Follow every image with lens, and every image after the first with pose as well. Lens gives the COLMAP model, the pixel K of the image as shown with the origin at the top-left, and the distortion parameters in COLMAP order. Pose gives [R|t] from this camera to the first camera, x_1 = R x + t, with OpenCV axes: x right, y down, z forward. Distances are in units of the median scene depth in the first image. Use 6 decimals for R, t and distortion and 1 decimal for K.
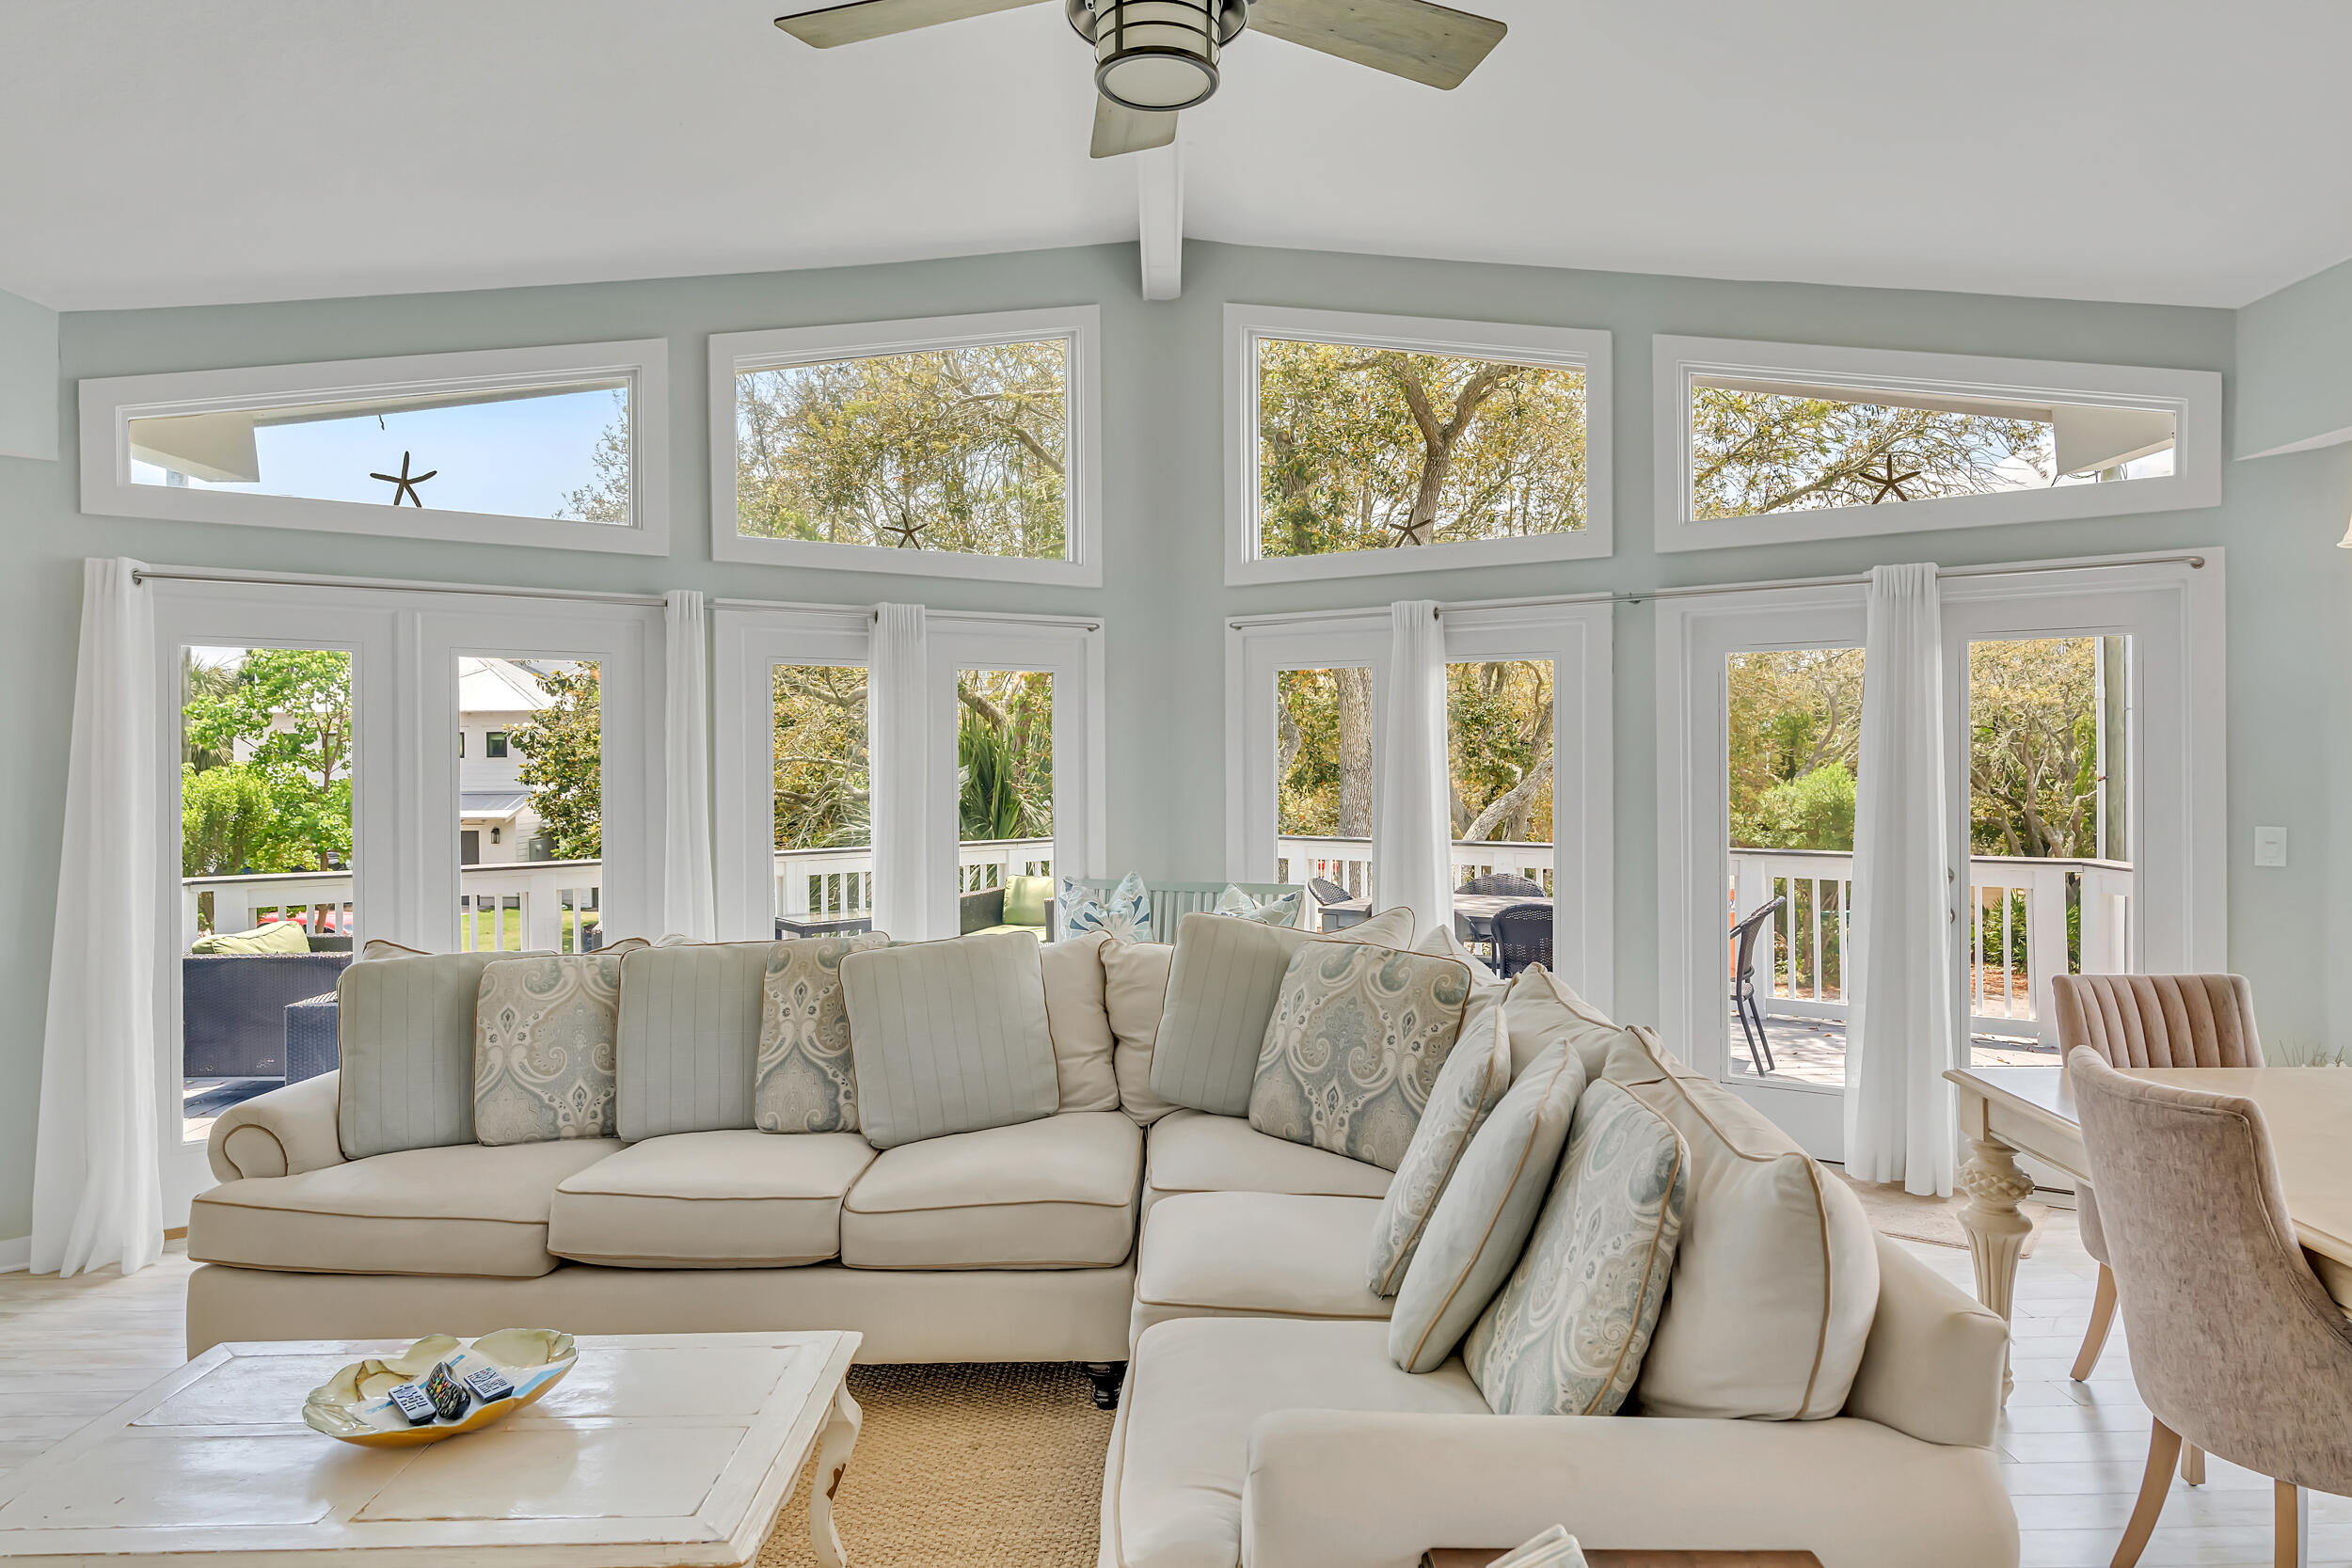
lens RADIAL K [[1353.3, 0, 1176.0], [0, 1353.3, 784.0], [0, 0, 1]] dist [-0.005978, -0.000646]
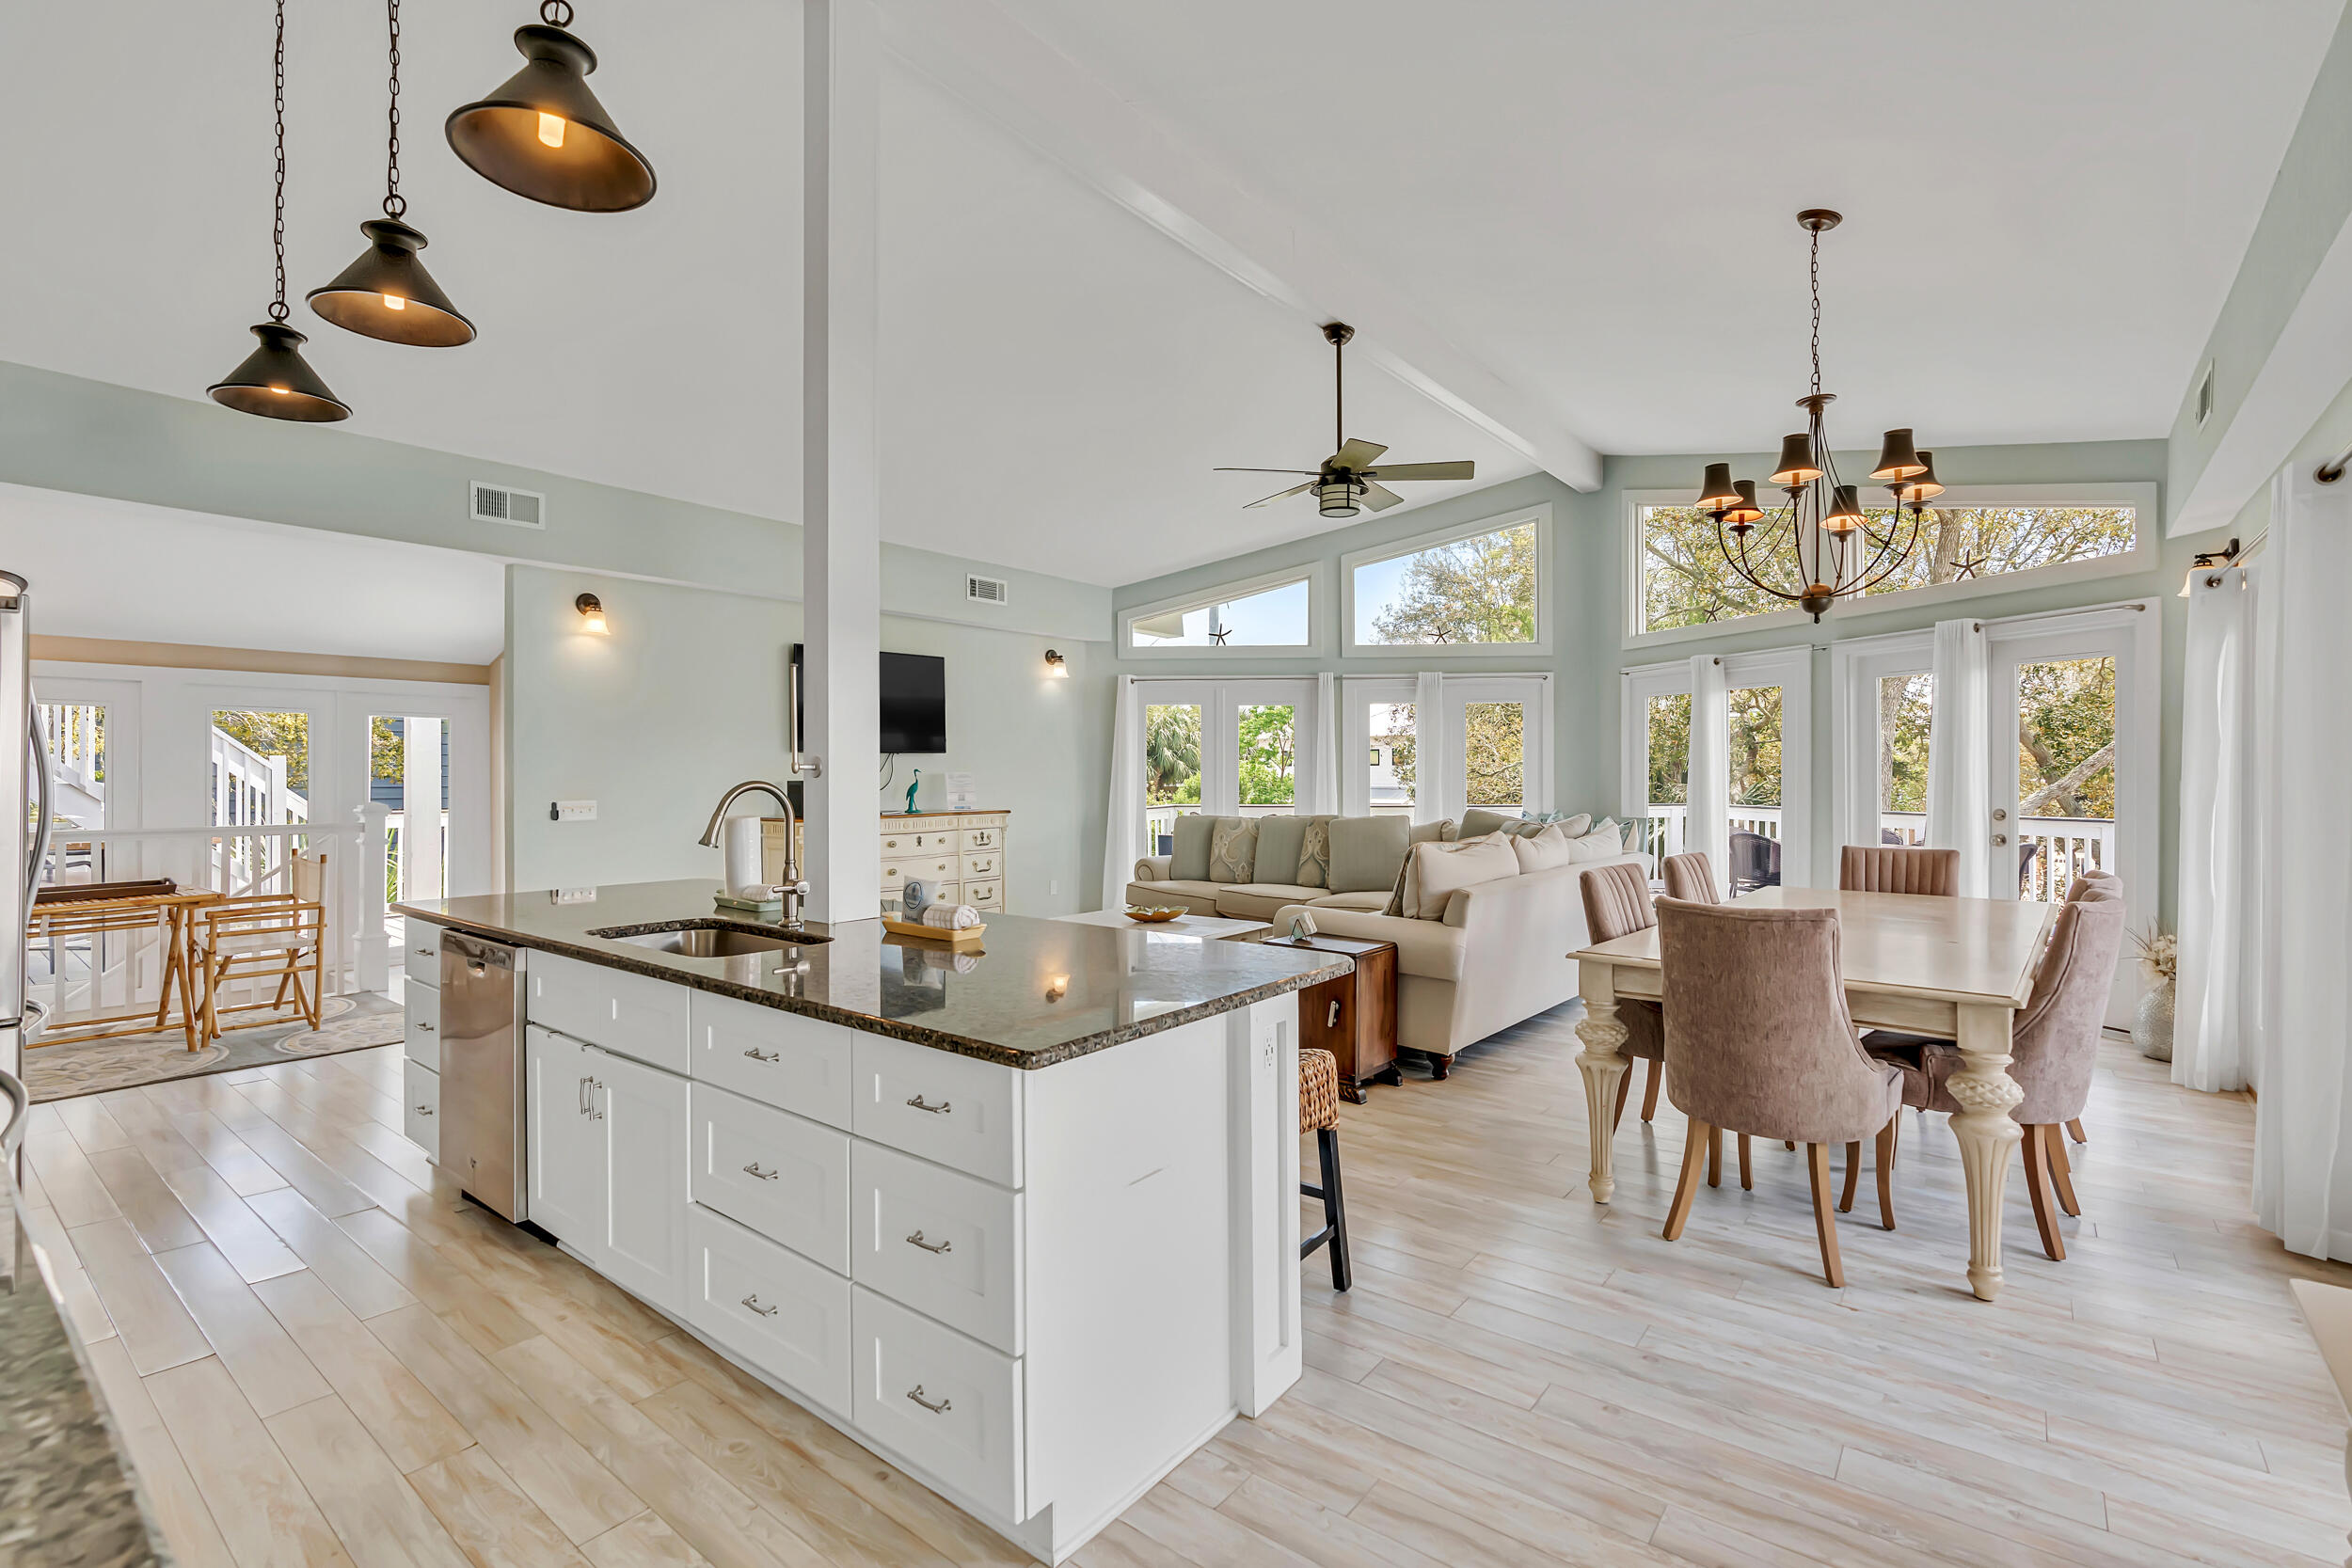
lens RADIAL K [[1071.3, 0, 1176.0], [0, 1071.3, 784.0], [0, 0, 1]] dist [0.000424, 0.000095]
pose [[0.771480, 0.014158, -0.636096, 0.621188], [-0.016404, 0.999863, 0.002359, 0.044620], [0.636042, 0.008615, 0.771606, -0.565573]]
